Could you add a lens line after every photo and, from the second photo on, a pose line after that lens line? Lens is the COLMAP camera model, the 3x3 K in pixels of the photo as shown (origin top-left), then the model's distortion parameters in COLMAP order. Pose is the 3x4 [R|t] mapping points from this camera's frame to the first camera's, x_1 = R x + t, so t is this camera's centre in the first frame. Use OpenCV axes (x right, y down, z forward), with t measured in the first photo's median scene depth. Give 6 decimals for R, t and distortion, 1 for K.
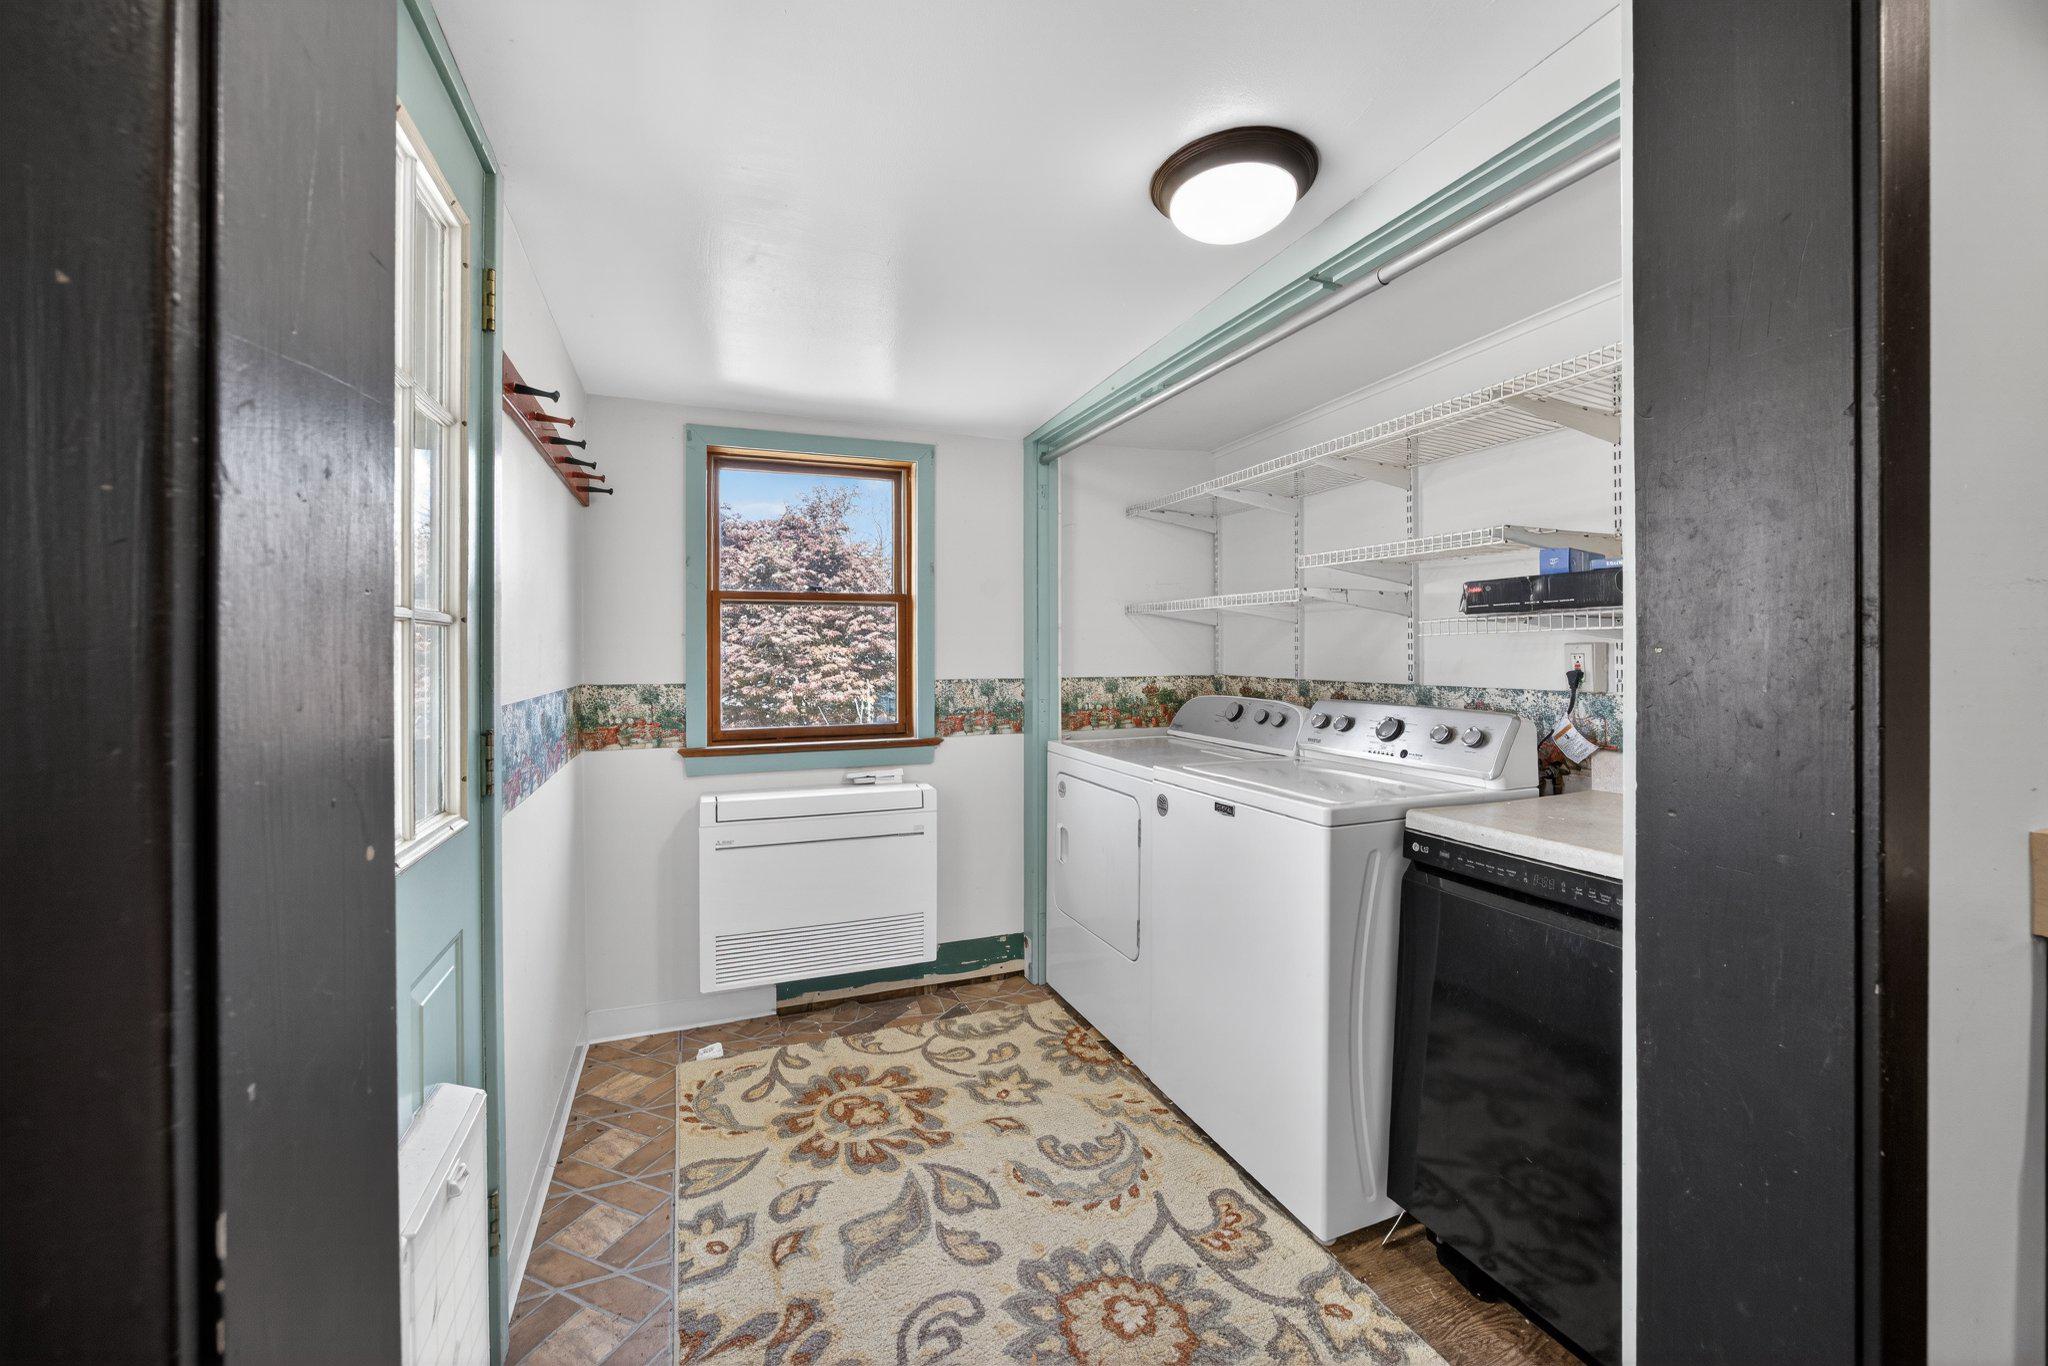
lens RADIAL K [[793.9, 0, 1018.9], [0, 793.9, 645.9], [0, 0, 1]] dist [-0.019426, 0.006302]
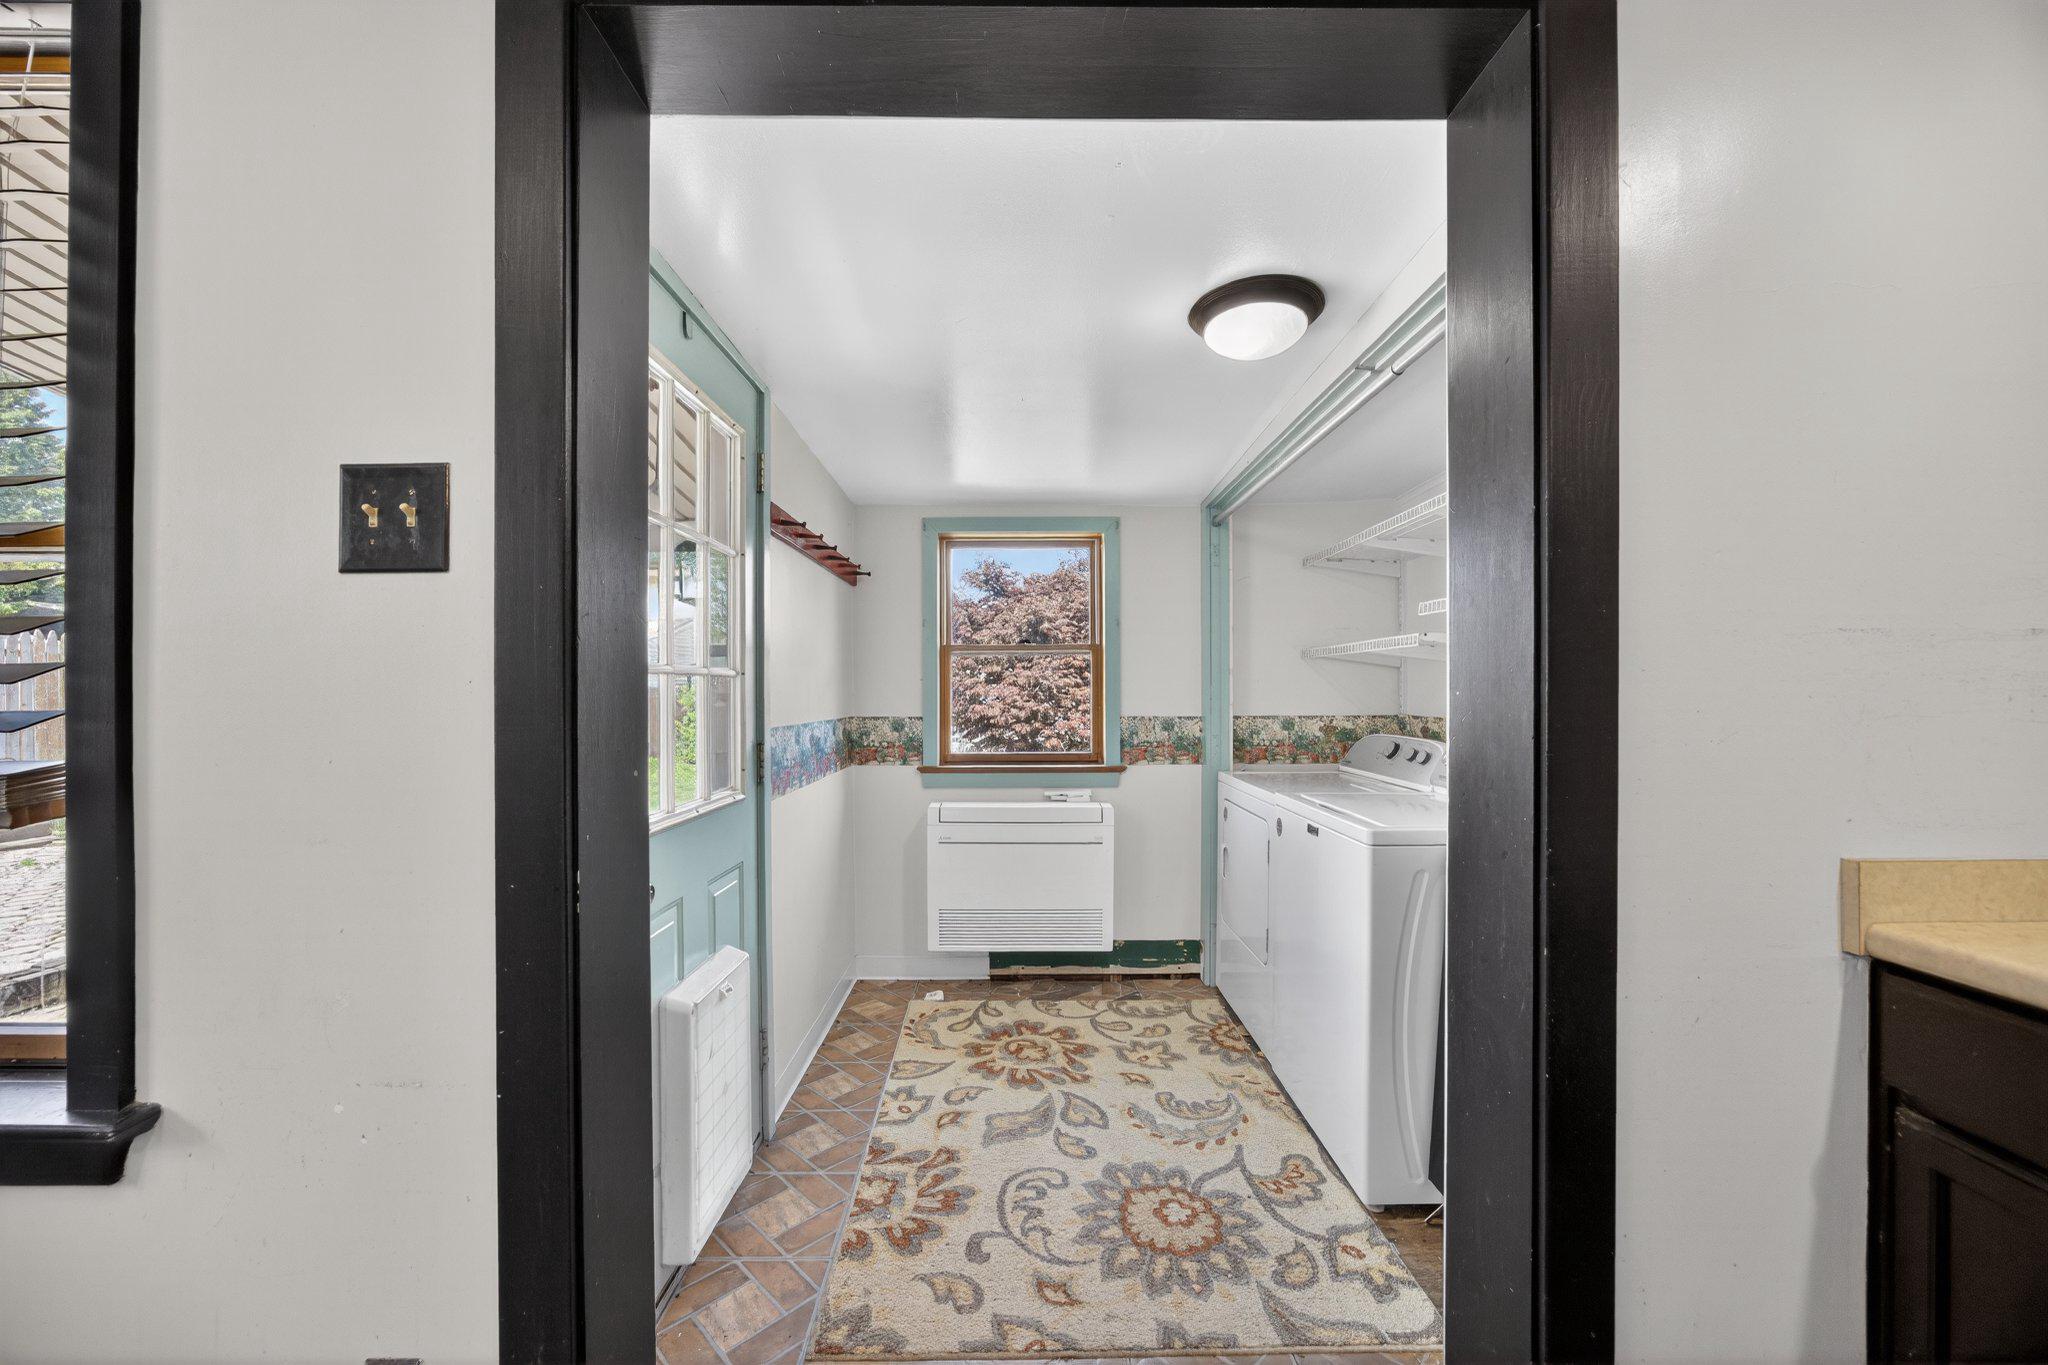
lens RADIAL K [[793.9, 0, 1037.2], [0, 793.9, 688.2], [0, 0, 1]] dist [-0.019426, 0.006302]
pose [[0.932416, -0.002637, -0.361377, 0.266674], [0.003419, 0.999993, 0.001523, -0.002005], [0.361371, -0.002655, 0.932418, -0.185339]]
